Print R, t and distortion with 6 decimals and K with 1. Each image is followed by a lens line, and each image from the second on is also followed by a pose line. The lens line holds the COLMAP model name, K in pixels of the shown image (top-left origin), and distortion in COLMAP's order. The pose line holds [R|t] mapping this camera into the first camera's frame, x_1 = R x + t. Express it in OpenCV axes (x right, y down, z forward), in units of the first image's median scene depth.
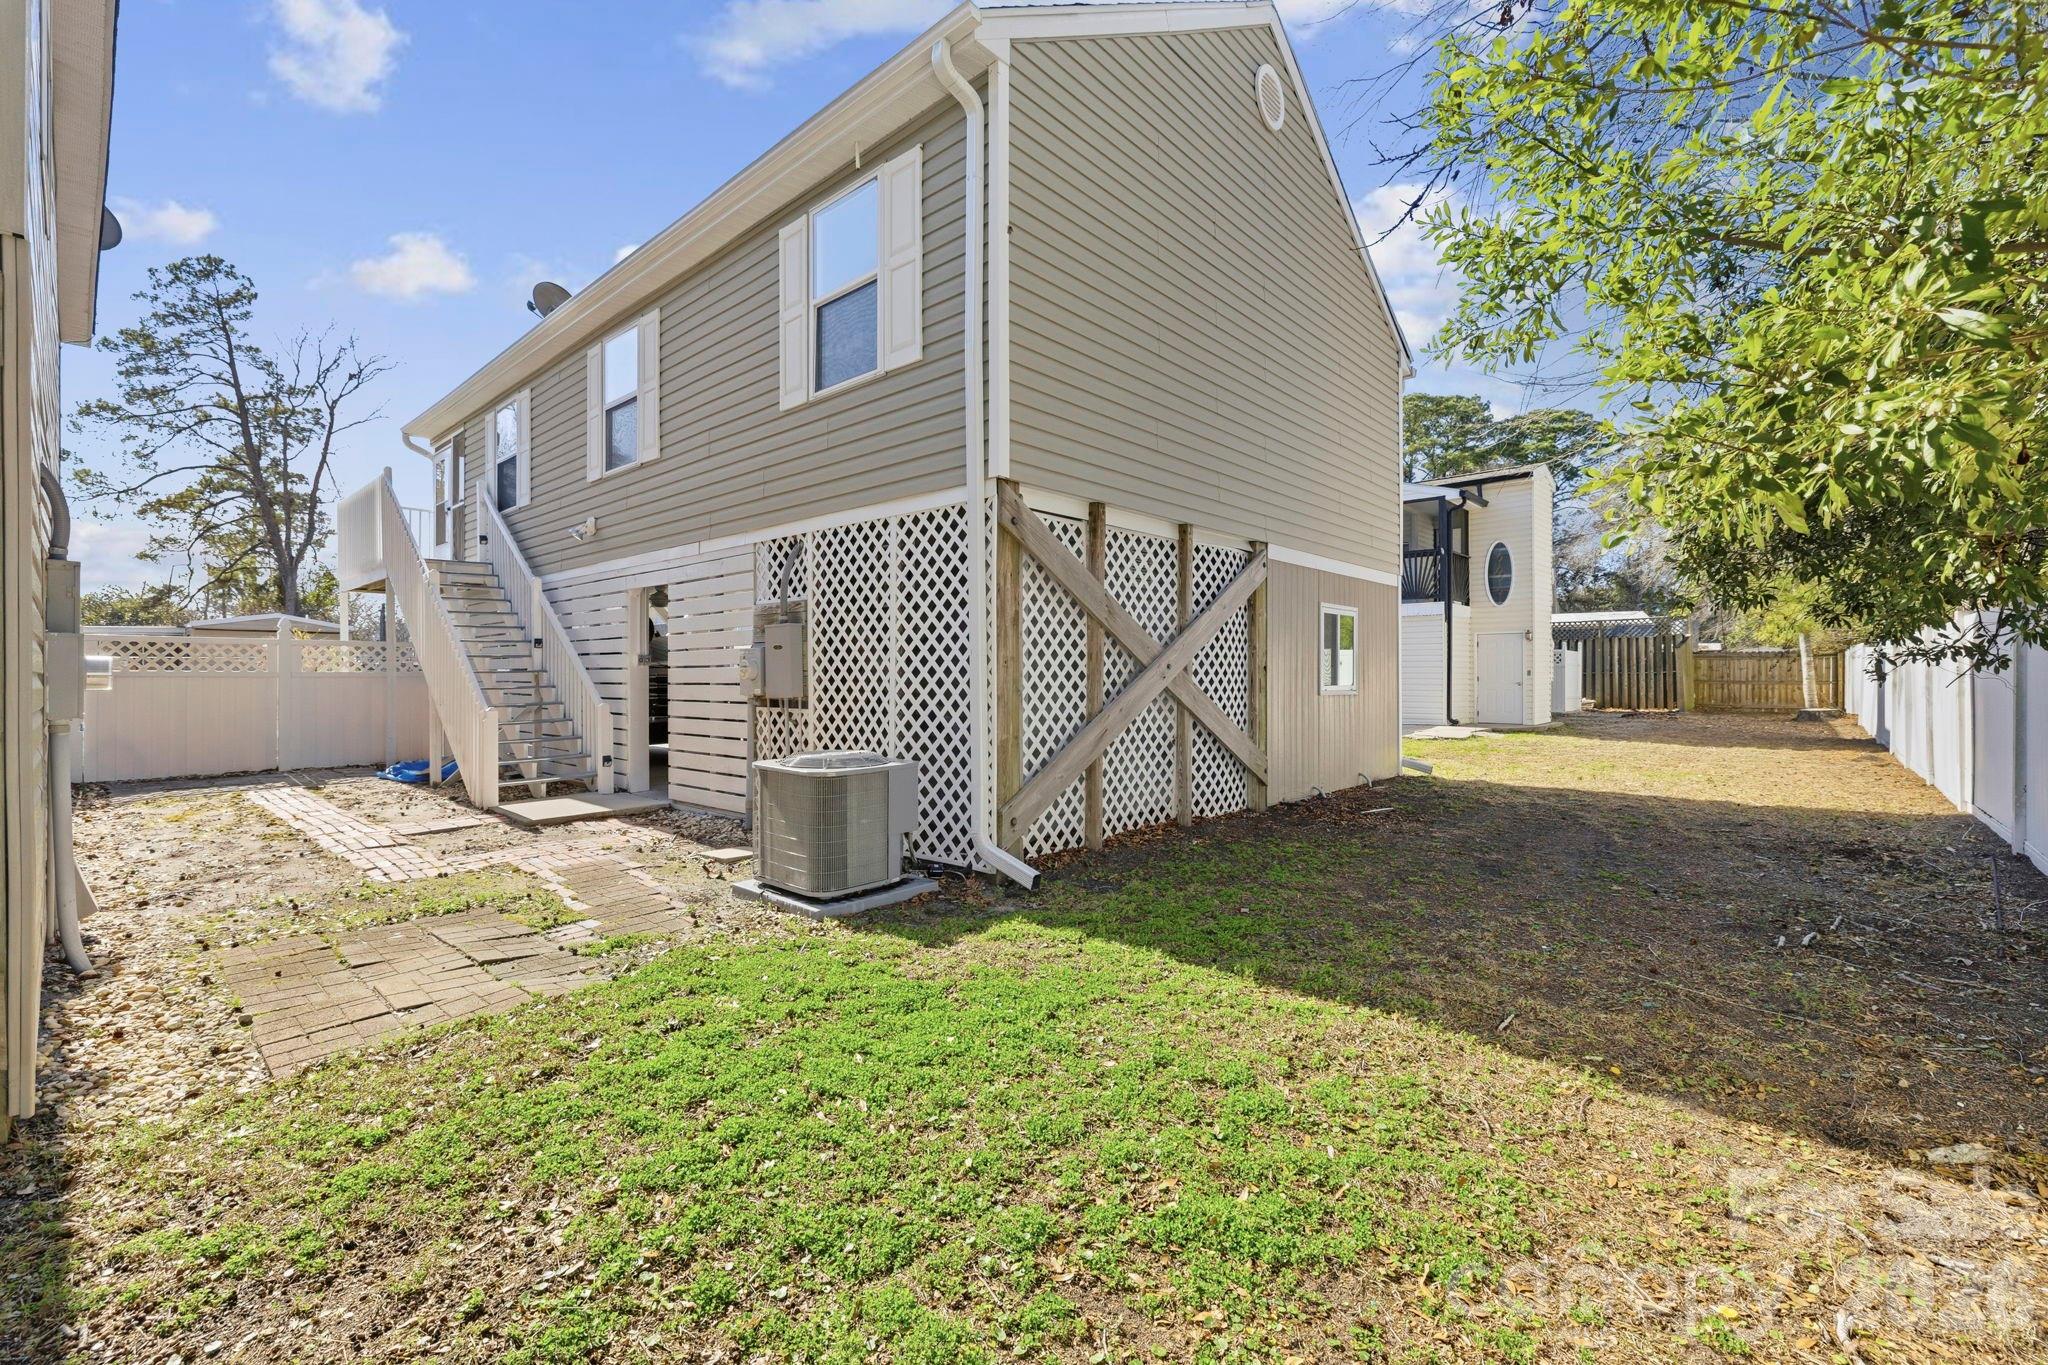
lens RADIAL K [[854.0, 0, 1022.8], [0, 854.0, 684.6], [0, 0, 1]] dist [0.002971, 0.000012]
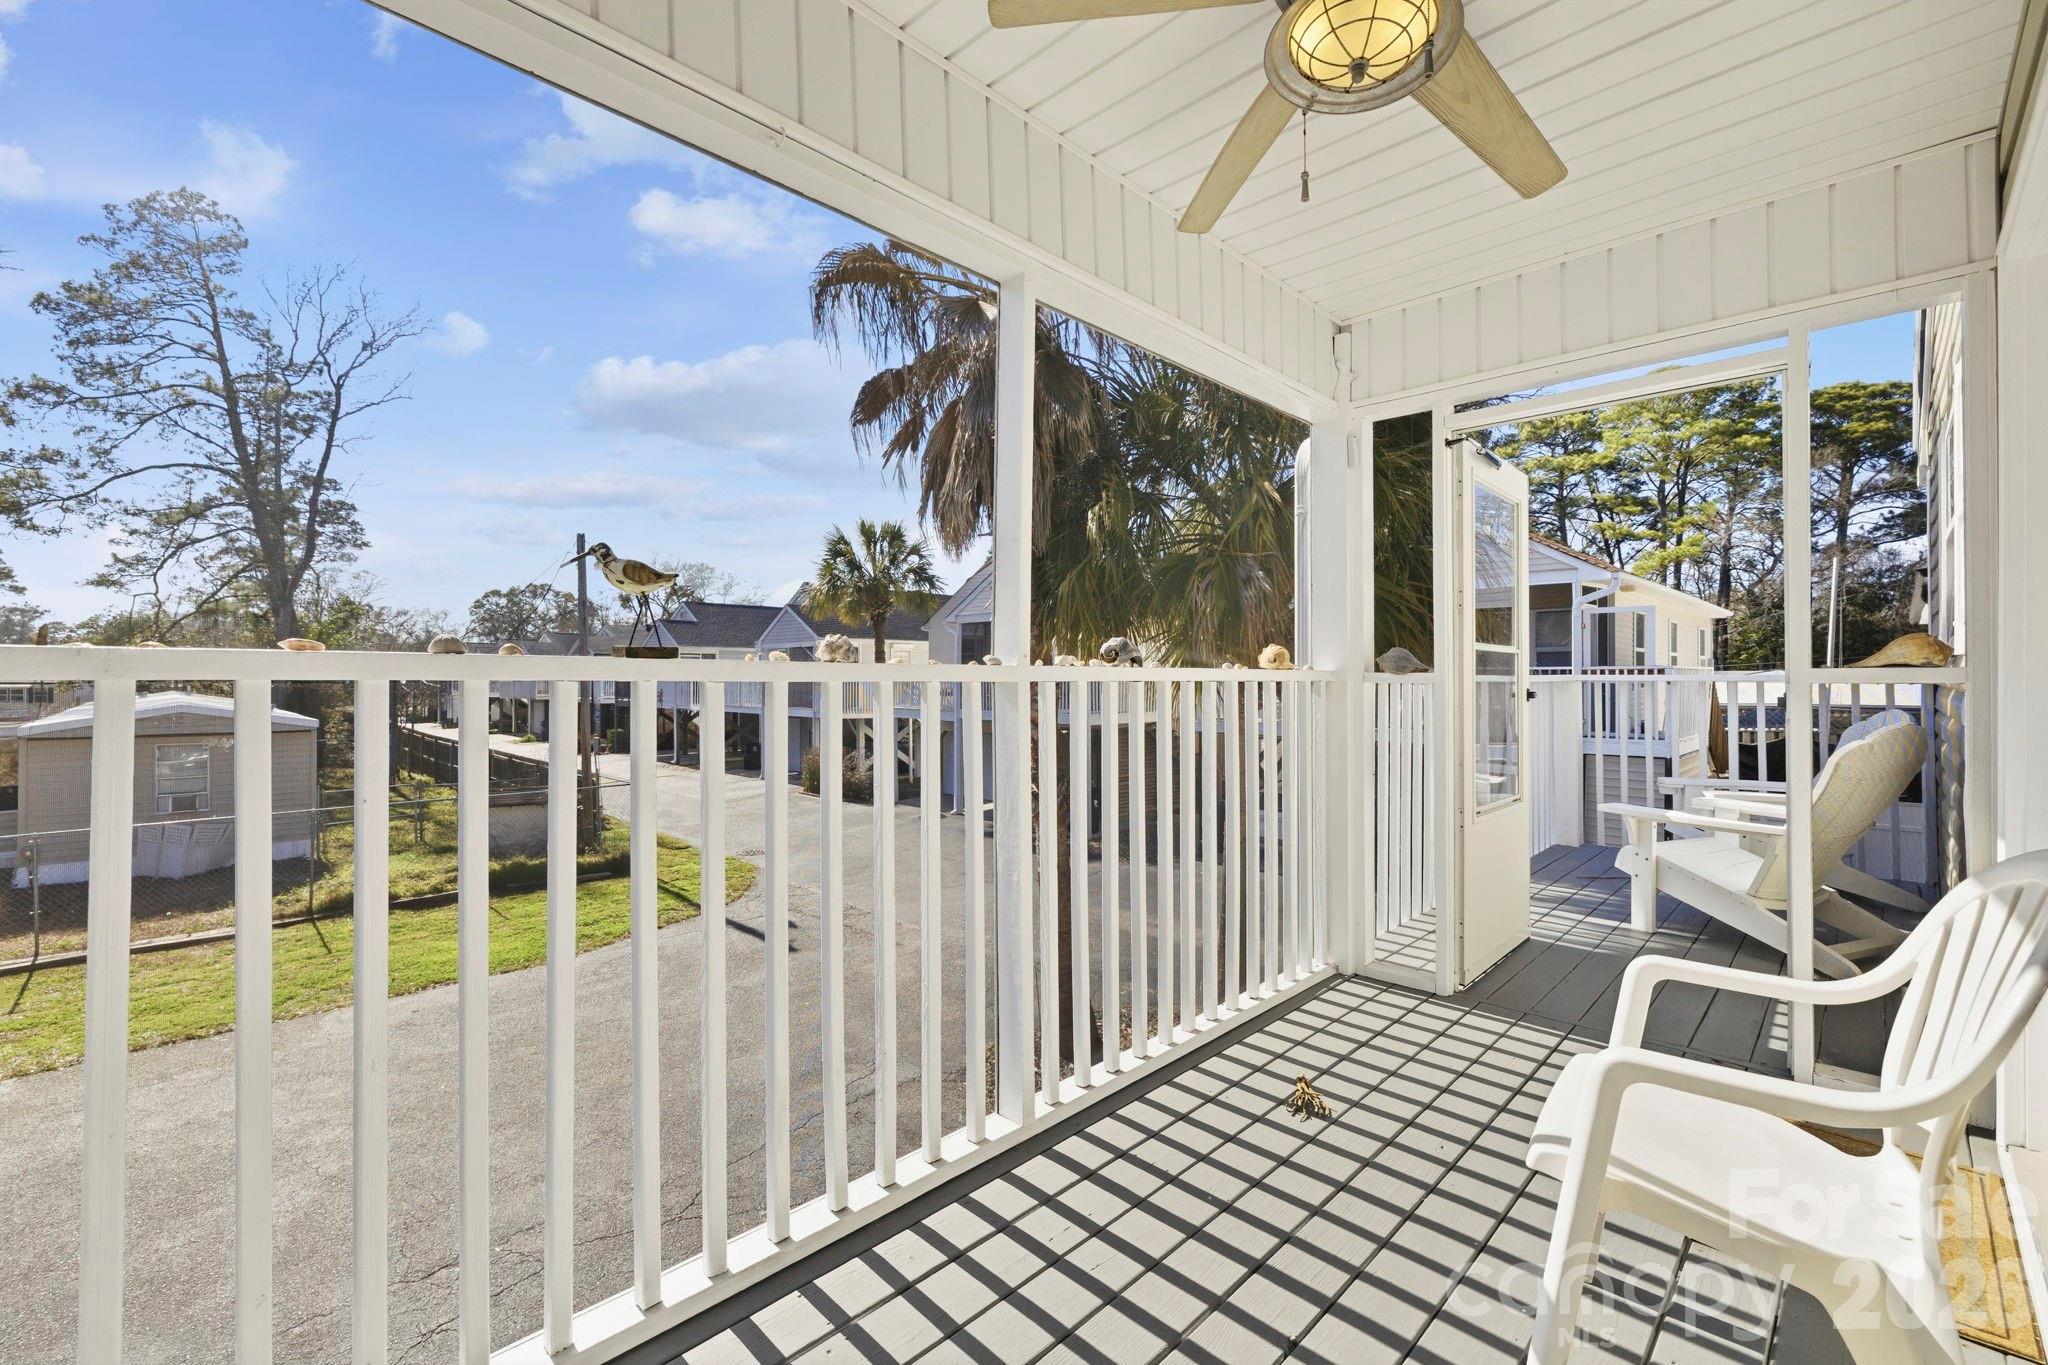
lens RADIAL K [[854.0, 0, 1020.8], [0, 854.0, 676.3], [0, 0, 1]] dist [0.002971, 0.000012]
pose [[0.998001, 0.006814, -0.062829, -0.151892], [-0.007583, 0.999899, -0.012013, -0.061957], [0.062741, 0.012465, 0.997952, 0.282741]]
